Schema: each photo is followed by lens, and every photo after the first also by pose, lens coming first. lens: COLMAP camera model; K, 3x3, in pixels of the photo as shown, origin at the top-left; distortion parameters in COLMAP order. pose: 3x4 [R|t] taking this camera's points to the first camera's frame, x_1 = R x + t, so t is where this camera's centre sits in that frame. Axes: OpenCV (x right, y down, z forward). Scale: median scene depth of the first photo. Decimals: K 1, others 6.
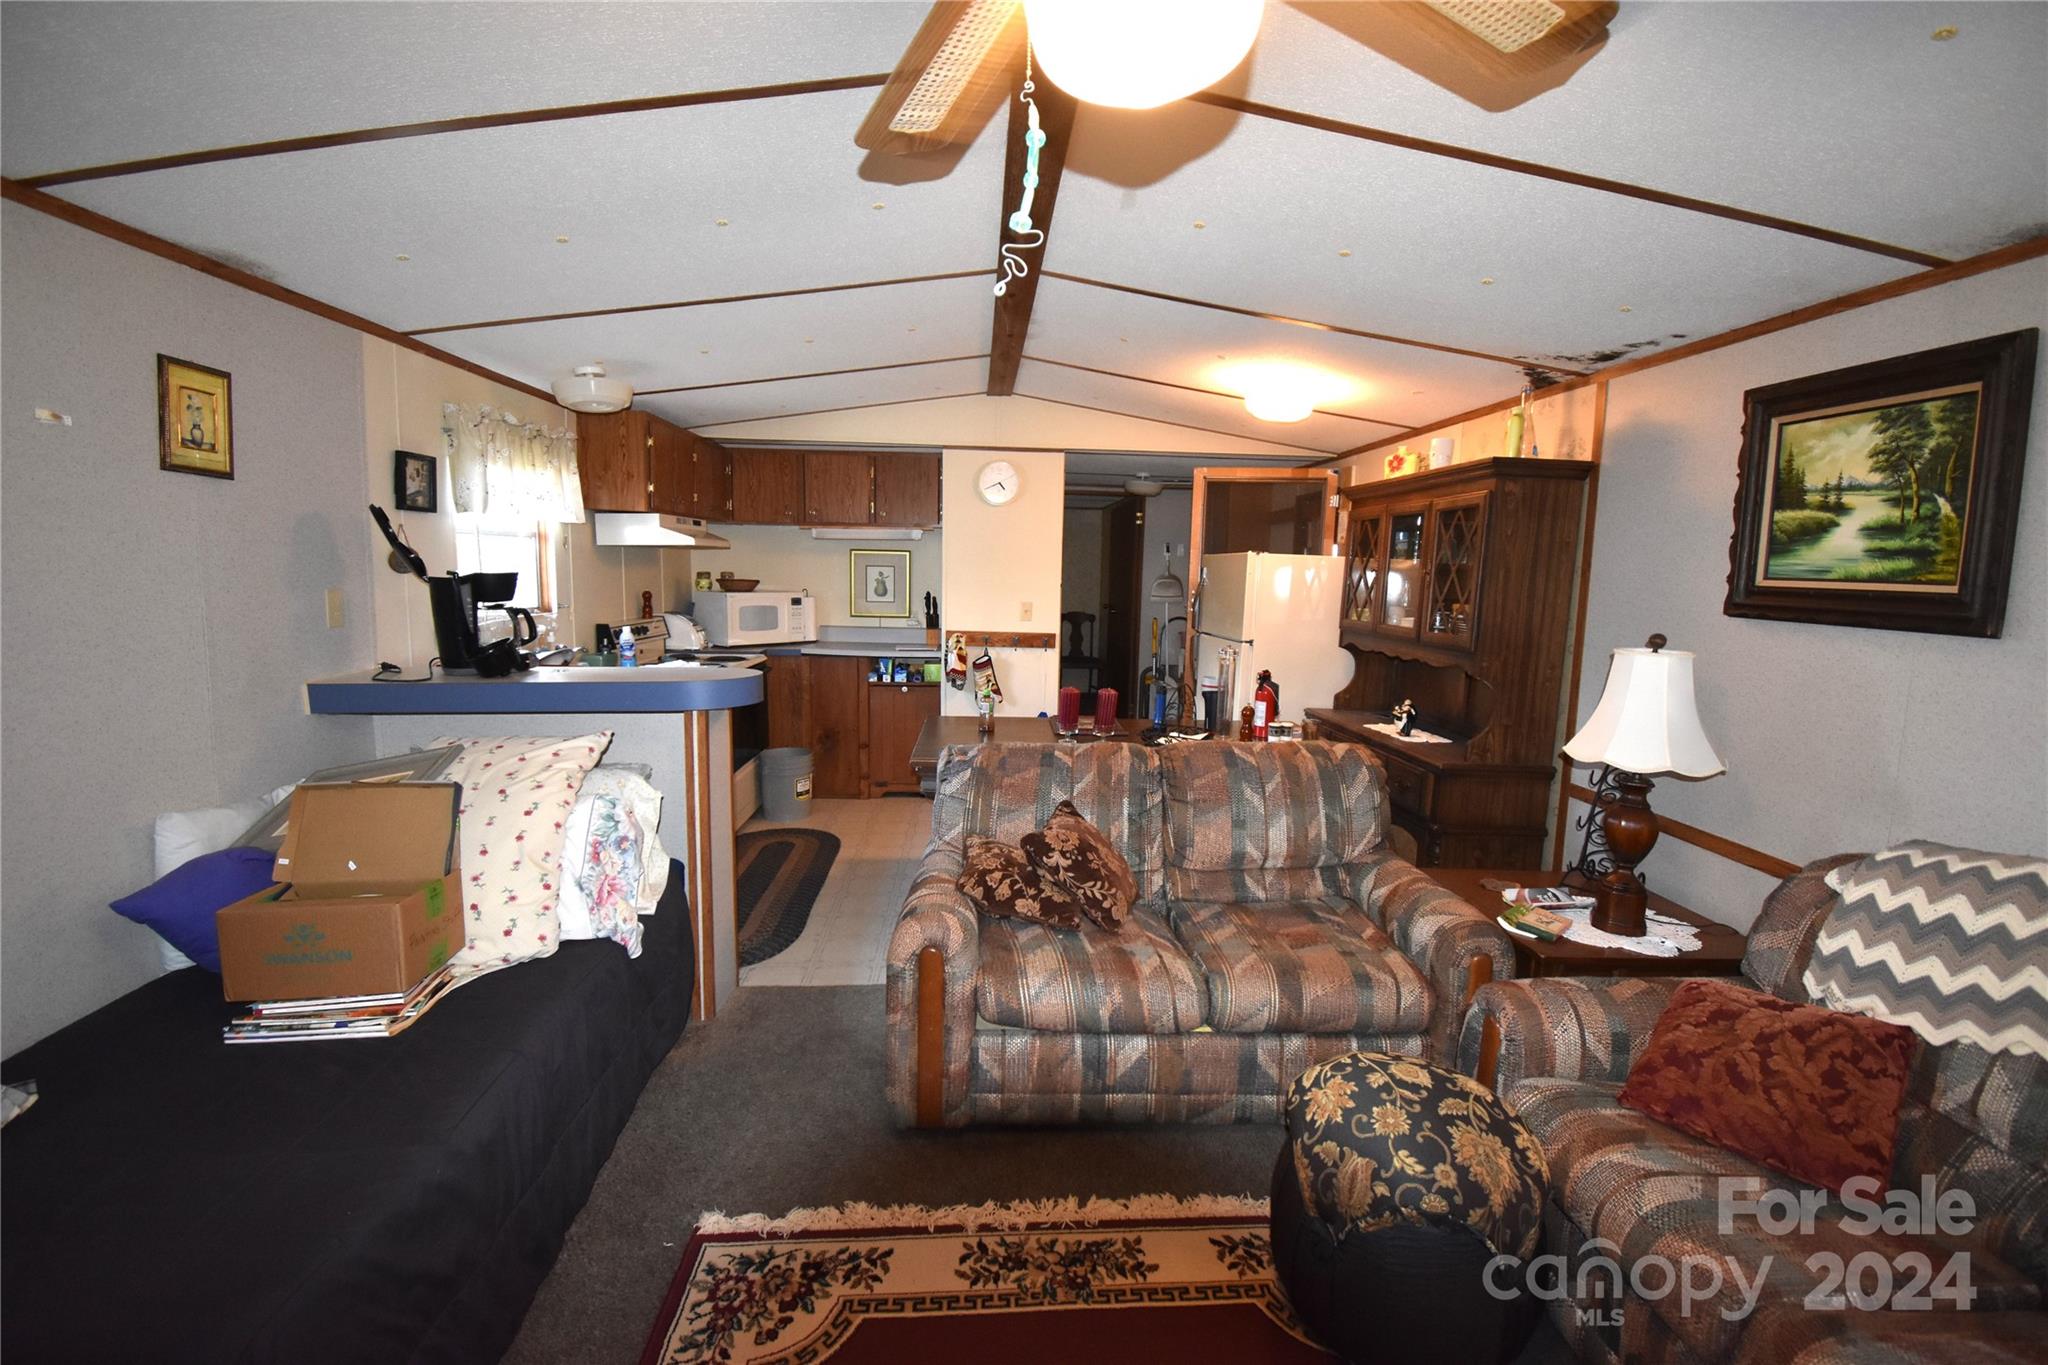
lens RADIAL K [[906.4, 0, 1030.6], [0, 906.4, 675.4], [0, 0, 1]] dist [0.023668, -0.026855]
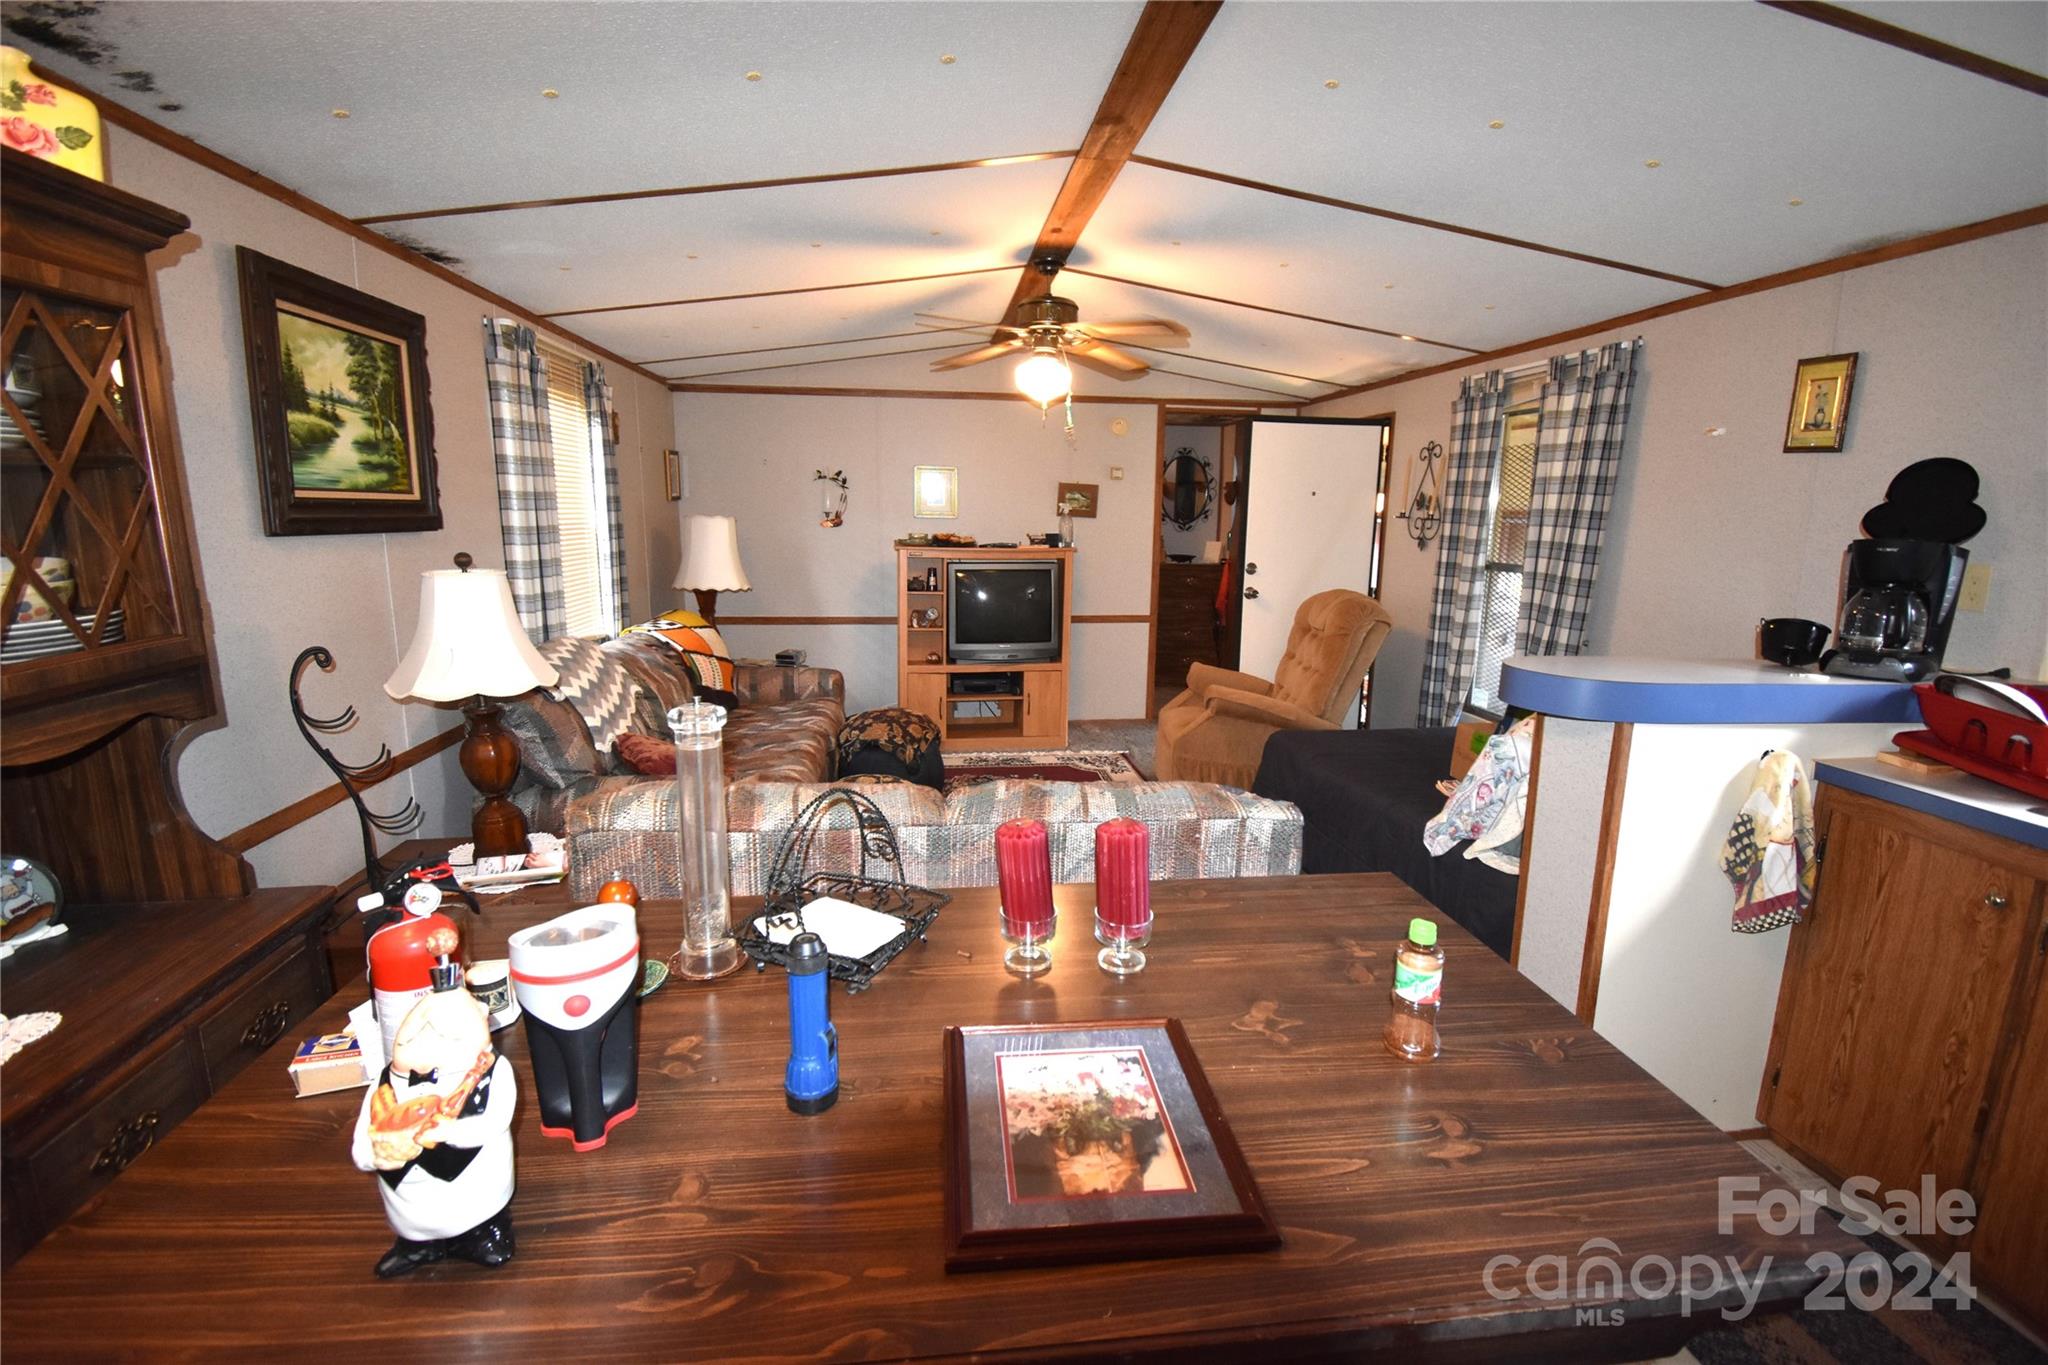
lens RADIAL K [[906.4, 0, 1030.6], [0, 906.4, 675.4], [0, 0, 1]] dist [0.023668, -0.026855]
pose [[-0.997700, -0.024213, -0.063317, 0.171142], [-0.041762, 0.955279, 0.292744, -0.251554], [0.053397, 0.294714, -0.954092, 2.198349]]
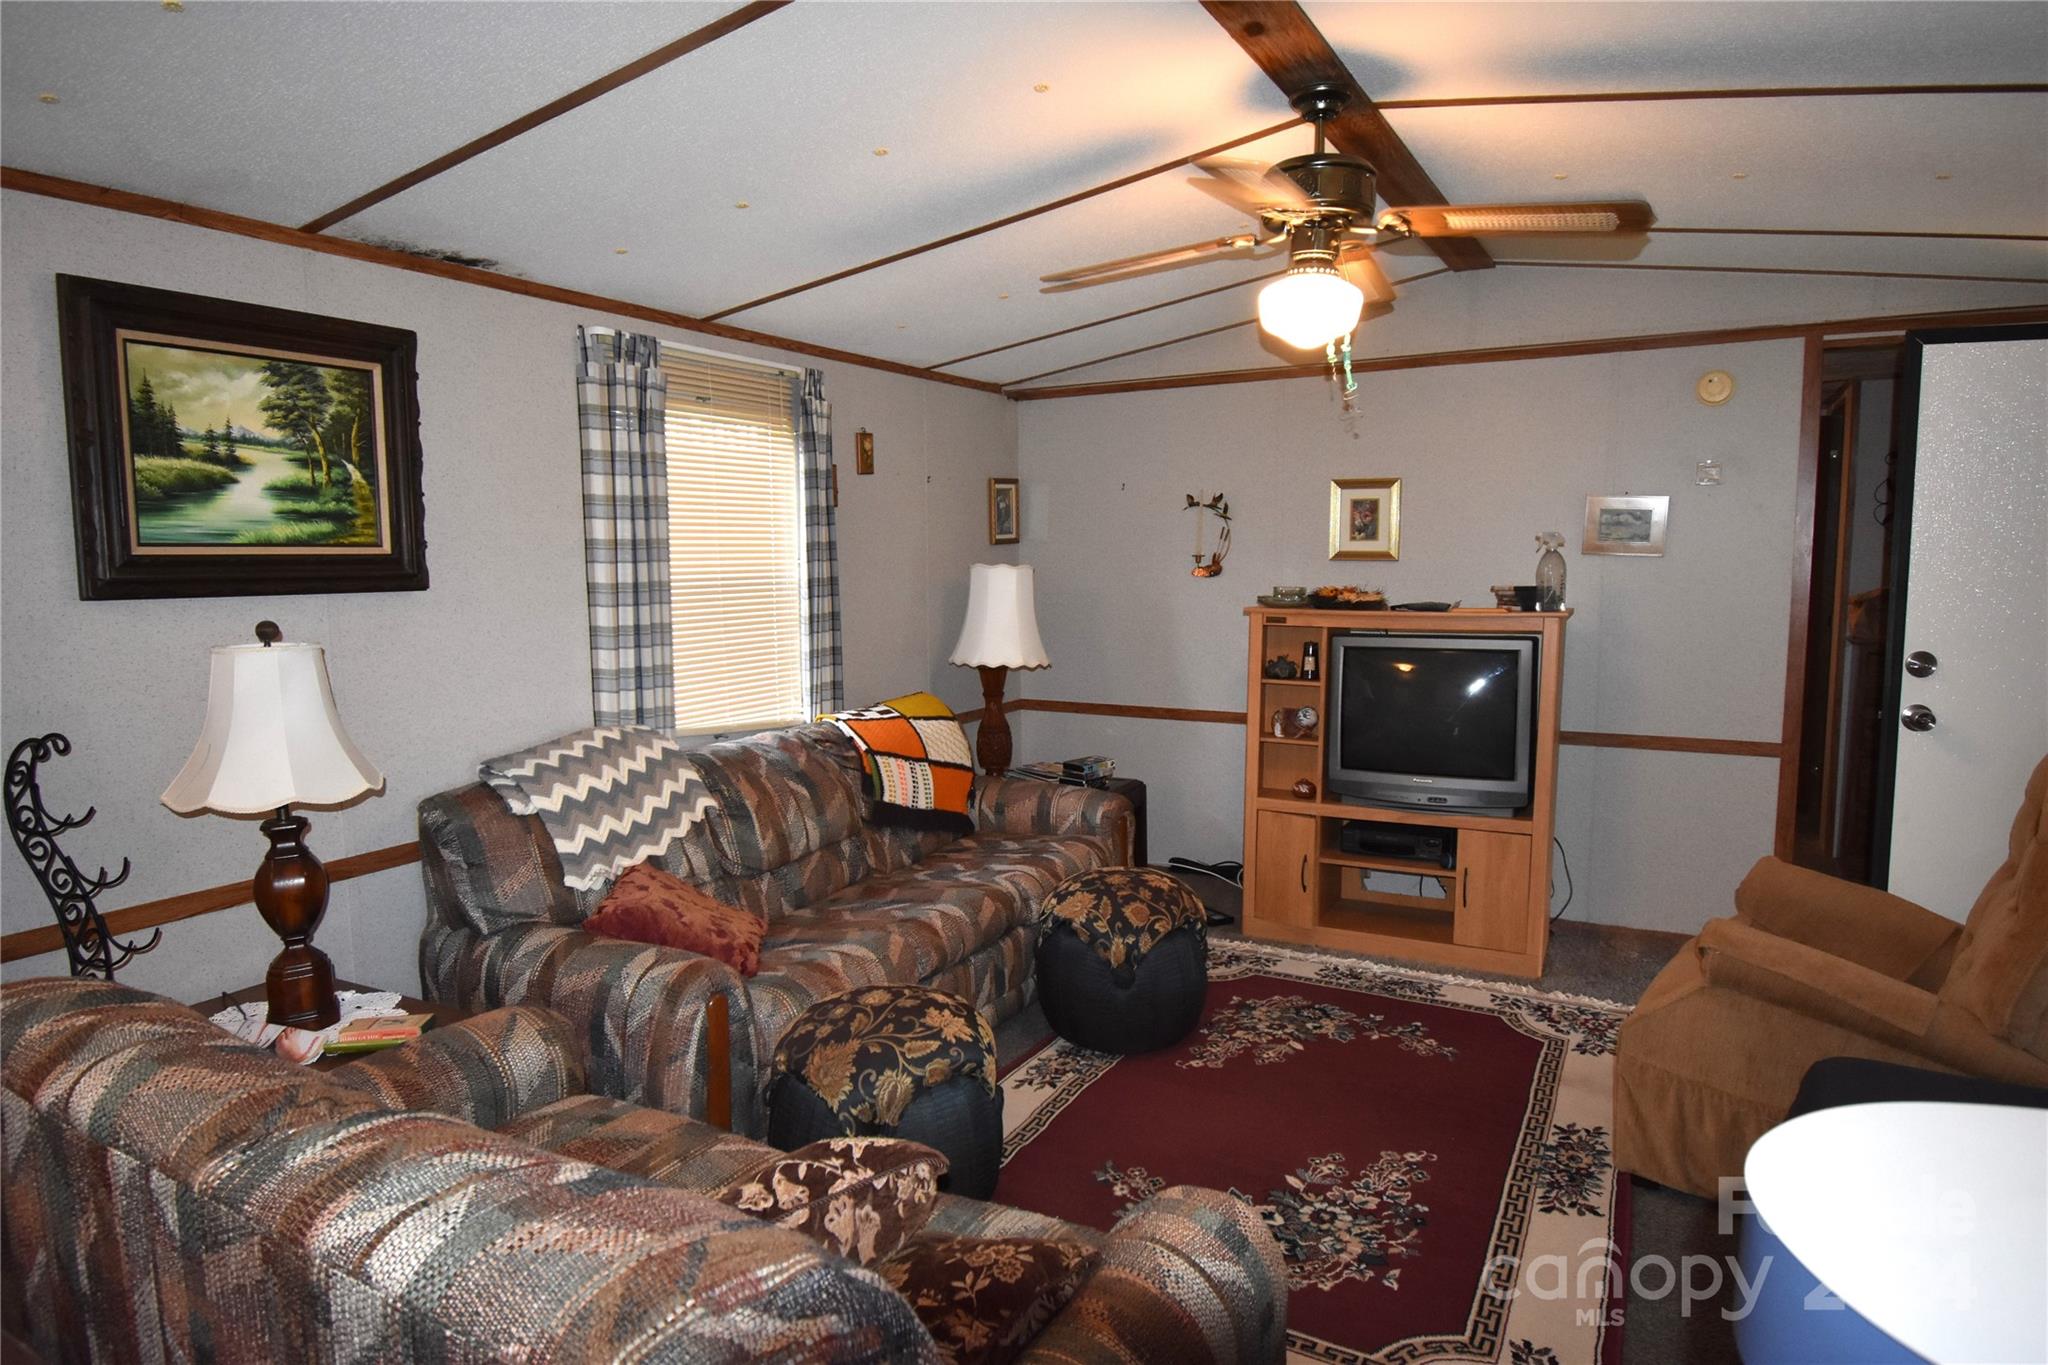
lens RADIAL K [[1192.2, 0, 1029.1], [0, 1192.2, 675.3], [0, 0, 1]] dist [0.024219, -0.026277]
pose [[-0.839029, -0.072095, 0.539289, -0.399909], [0.054481, 0.975068, 0.215114, -0.198609], [-0.541352, 0.209868, -0.814183, 1.631546]]
